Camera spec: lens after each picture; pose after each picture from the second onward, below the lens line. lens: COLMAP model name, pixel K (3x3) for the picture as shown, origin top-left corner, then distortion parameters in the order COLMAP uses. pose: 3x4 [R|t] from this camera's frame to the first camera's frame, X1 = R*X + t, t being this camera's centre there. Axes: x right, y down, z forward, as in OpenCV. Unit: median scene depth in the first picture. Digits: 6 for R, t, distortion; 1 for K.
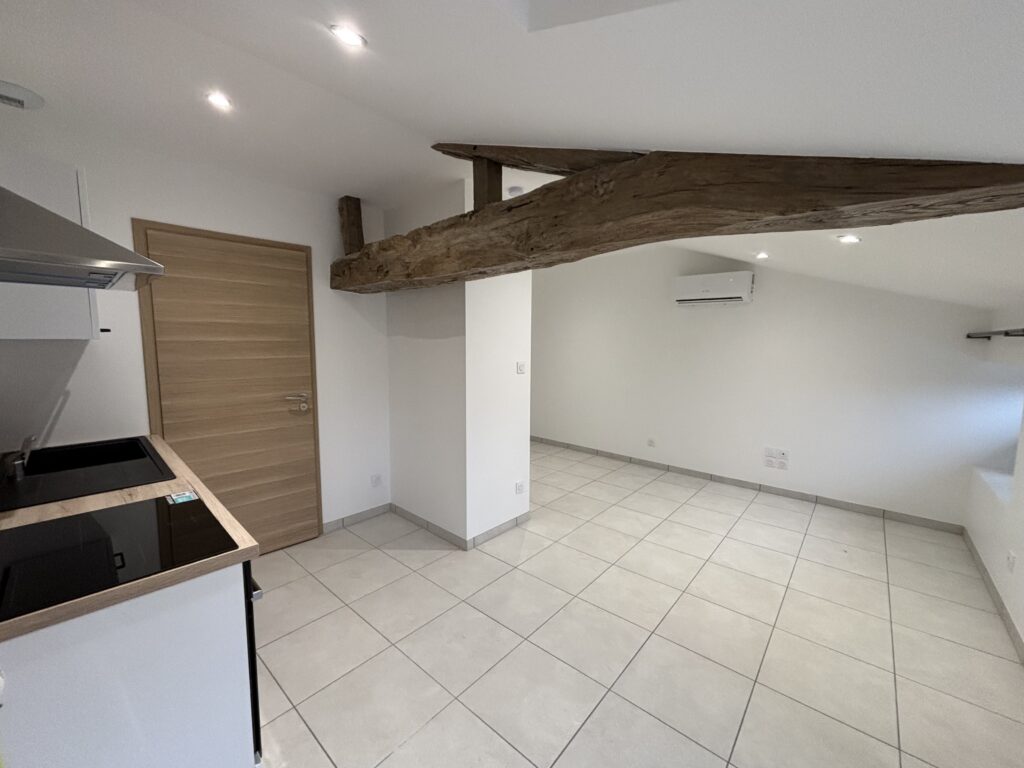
lens RADIAL K [[409.0, 0, 502.0], [0, 409.0, 381.3], [0, 0, 1]] dist [0.002763, 0.002665]
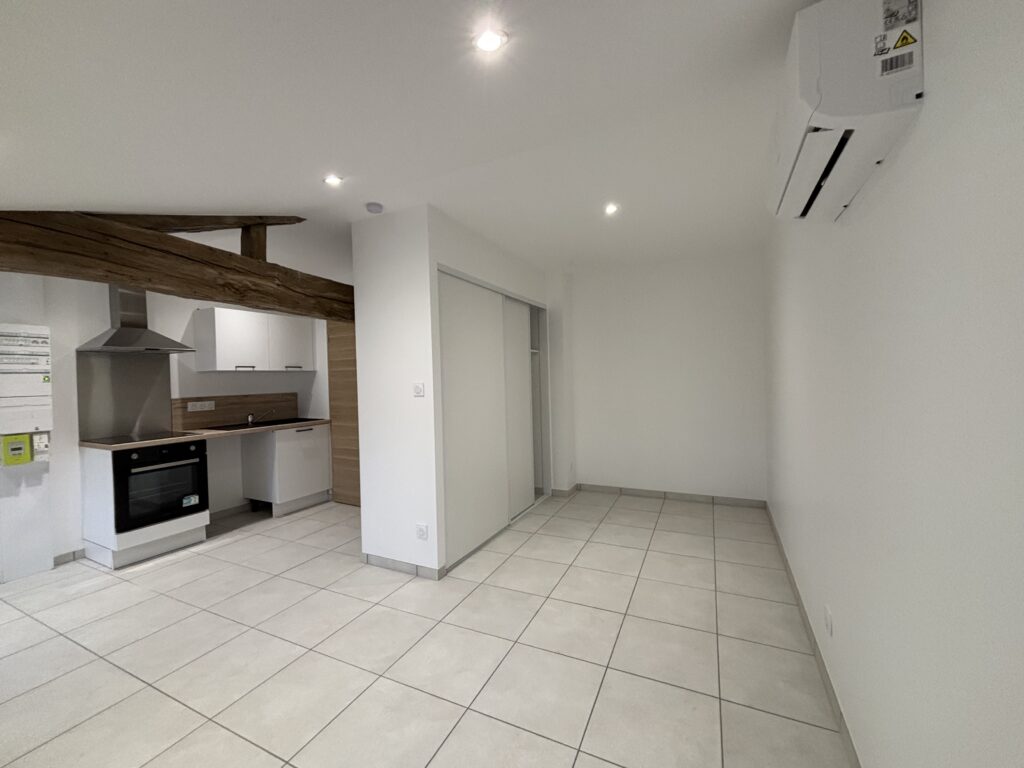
lens RADIAL K [[409.0, 0, 508.8], [0, 409.0, 385.3], [0, 0, 1]] dist [0.002763, 0.002665]
pose [[0.284510, 0.001302, -0.958672, 0.974090], [-0.068282, 0.997487, -0.018909, -0.042528], [0.956238, 0.070840, 0.283884, 0.976169]]
